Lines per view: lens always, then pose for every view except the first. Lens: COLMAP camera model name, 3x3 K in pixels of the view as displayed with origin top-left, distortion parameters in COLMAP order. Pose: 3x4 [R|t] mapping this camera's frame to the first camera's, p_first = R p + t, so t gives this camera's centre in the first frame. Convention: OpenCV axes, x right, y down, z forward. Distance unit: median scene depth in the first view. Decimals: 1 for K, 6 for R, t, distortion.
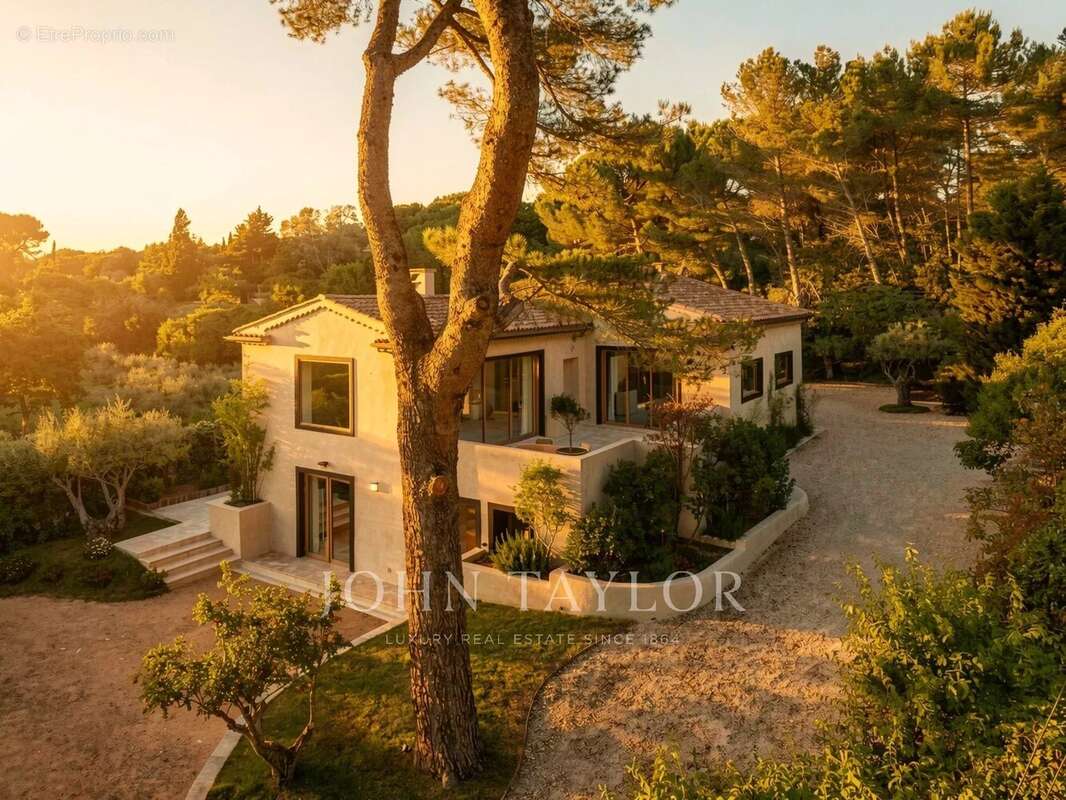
lens RADIAL K [[805.8, 0, 530.0], [0, 805.8, 344.1], [0, 0, 1]] dist [-0.026511, -0.000684]
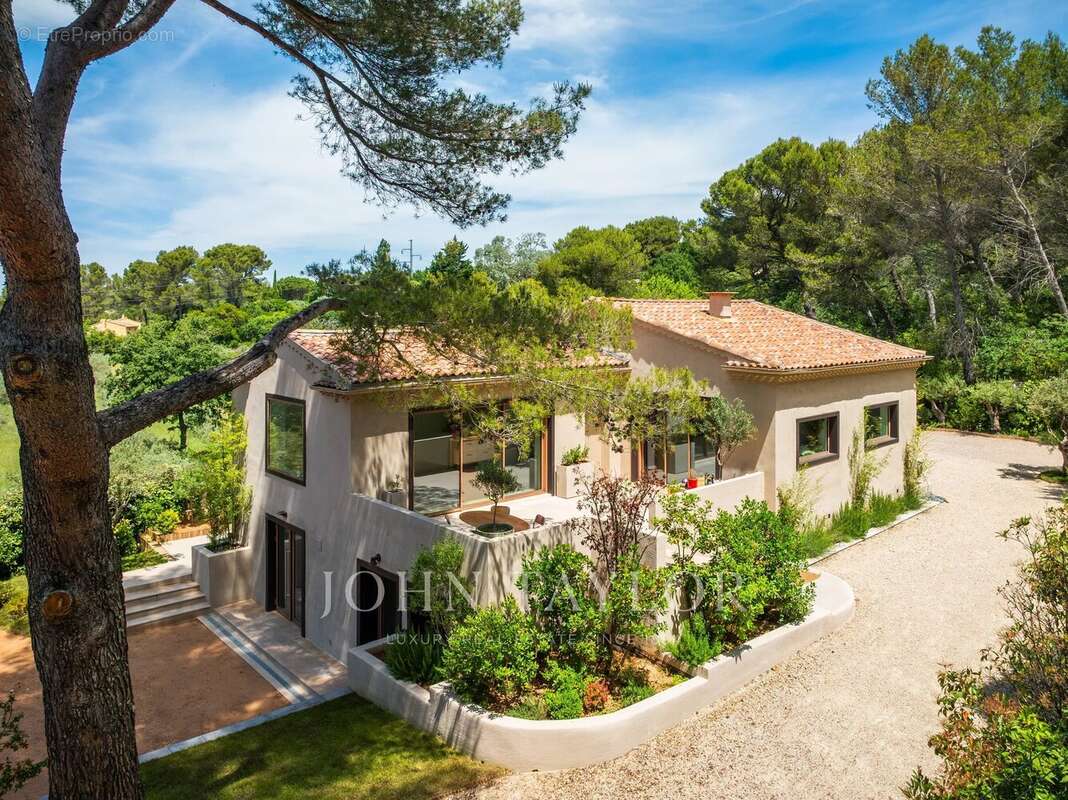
lens RADIAL K [[807.3, 0, 531.0], [0, 807.3, 344.0], [0, 0, 1]] dist [-0.026511, -0.000684]
pose [[0.964780, 0.015932, -0.262577, 0.132096], [-0.024592, 0.999255, -0.029727, -0.011628], [0.261908, 0.035138, 0.964453, 0.099750]]
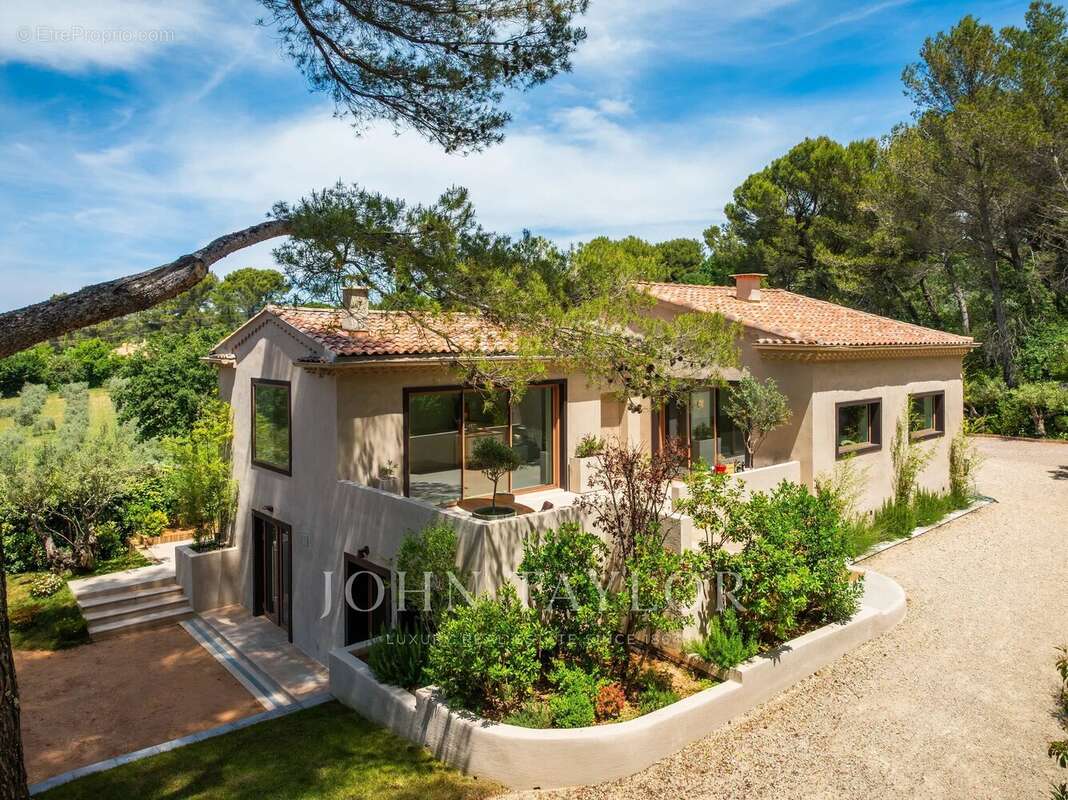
lens RADIAL K [[804.4, 0, 536.1], [0, 804.4, 376.7], [0, 0, 1]] dist [-0.033436, 0.009900]
pose [[0.959383, 0.014474, -0.281734, 0.126219], [-0.021623, 0.999518, -0.022283, 0.013833], [0.281276, 0.027470, 0.959234, 0.148144]]
